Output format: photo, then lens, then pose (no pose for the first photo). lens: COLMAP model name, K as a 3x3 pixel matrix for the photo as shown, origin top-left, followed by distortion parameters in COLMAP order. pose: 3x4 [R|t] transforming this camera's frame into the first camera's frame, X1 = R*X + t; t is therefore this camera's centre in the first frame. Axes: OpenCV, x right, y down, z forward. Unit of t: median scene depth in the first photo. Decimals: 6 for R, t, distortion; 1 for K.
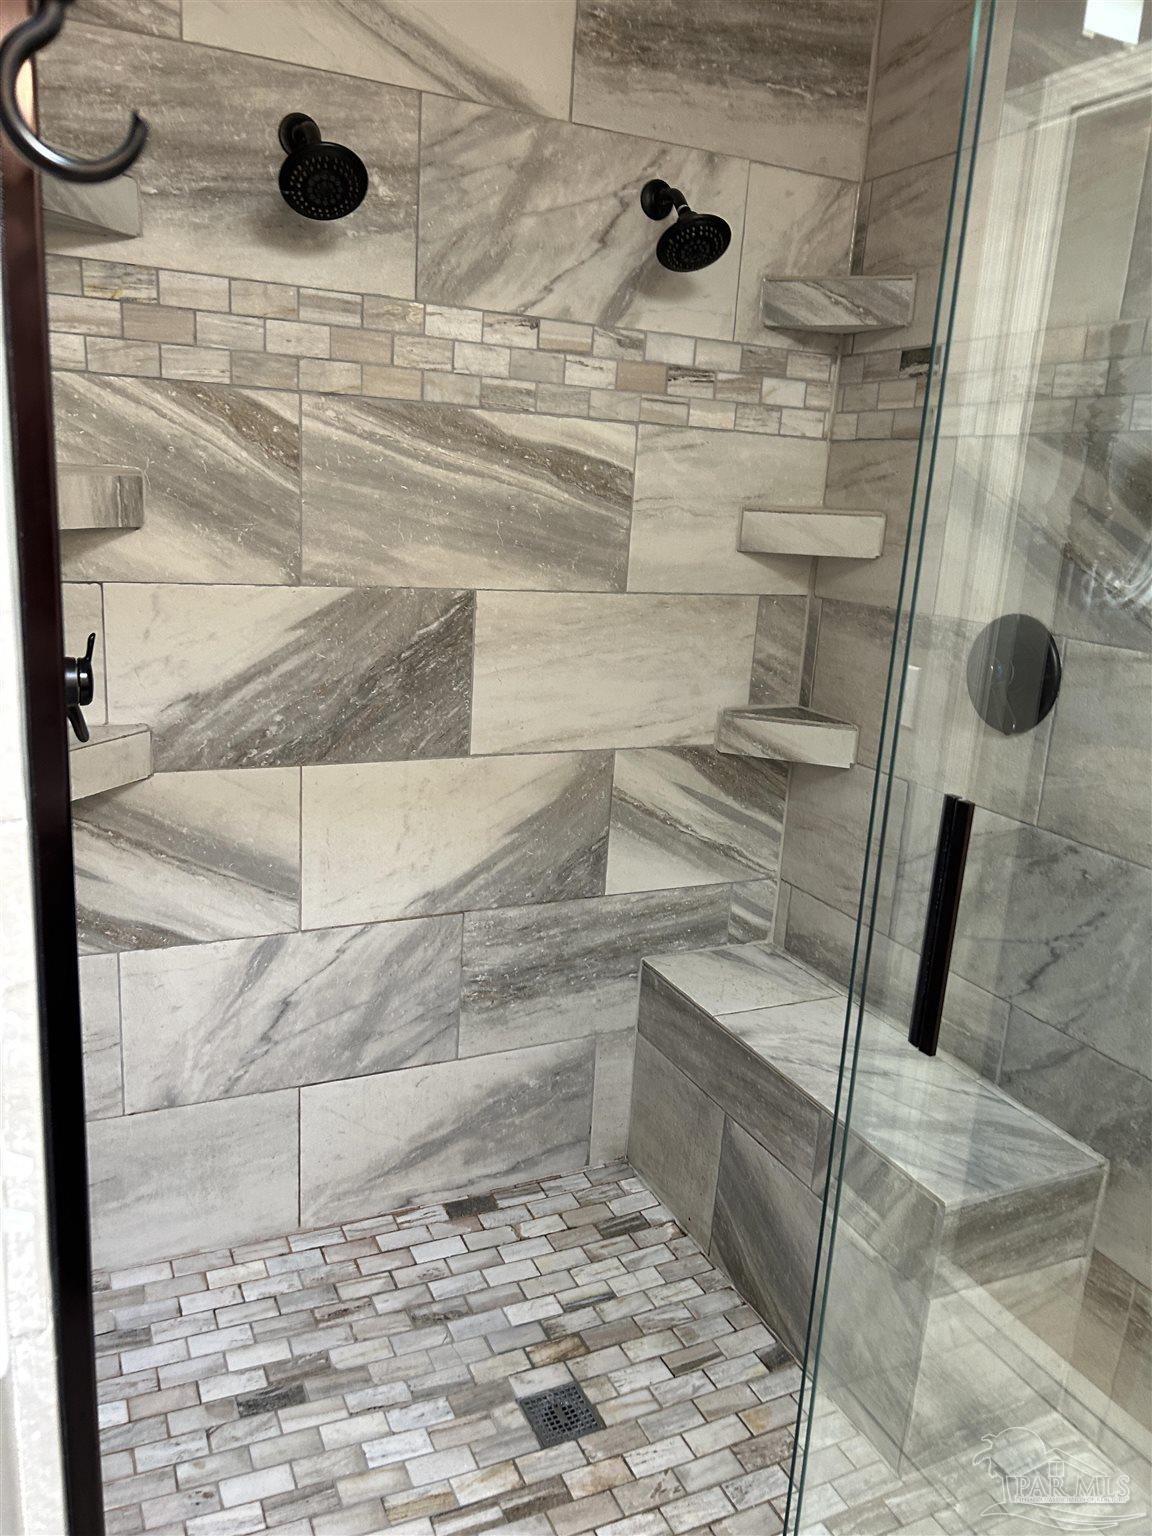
lens RADIAL K [[1166.7, 0, 583.1], [0, 1166.7, 772.8], [0, 0, 1]] dist [0.054136, -0.059408]
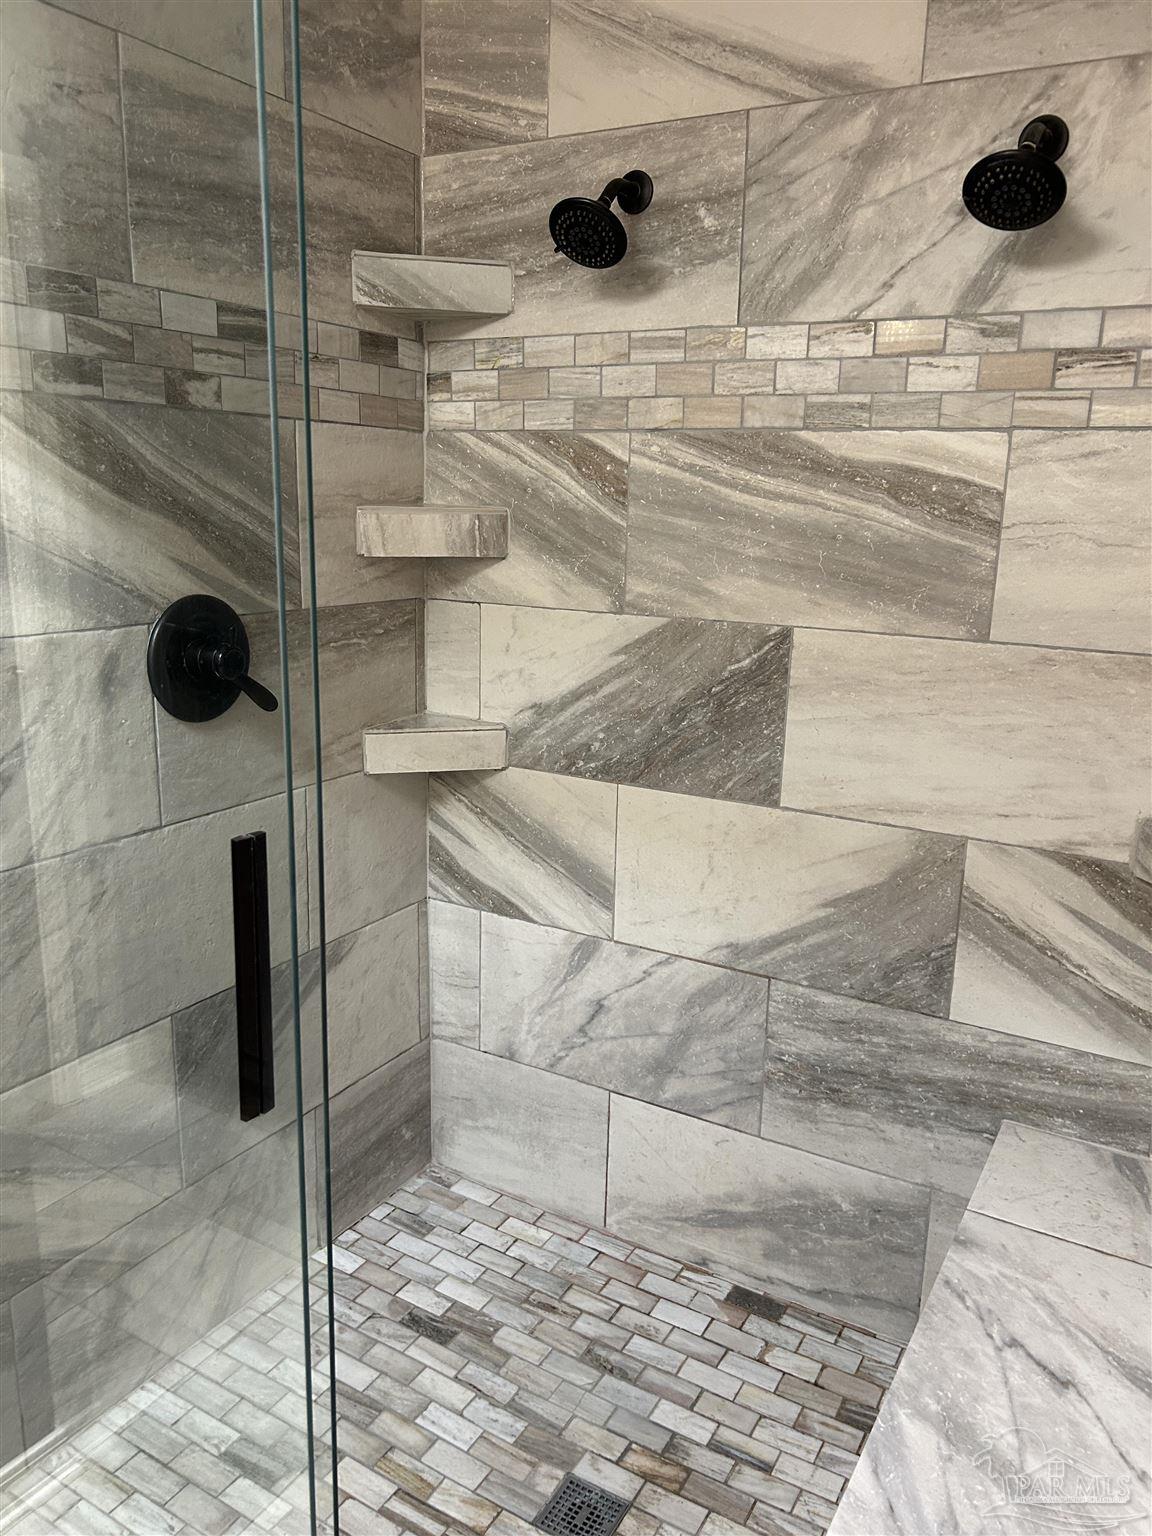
lens RADIAL K [[1166.7, 0, 583.1], [0, 1166.7, 772.8], [0, 0, 1]] dist [0.054136, -0.059408]
pose [[0.568860, 0.147624, -0.809077, 0.581816], [-0.191033, 0.980570, 0.044600, -0.055681], [0.799941, 0.129190, 0.586008, 0.355117]]
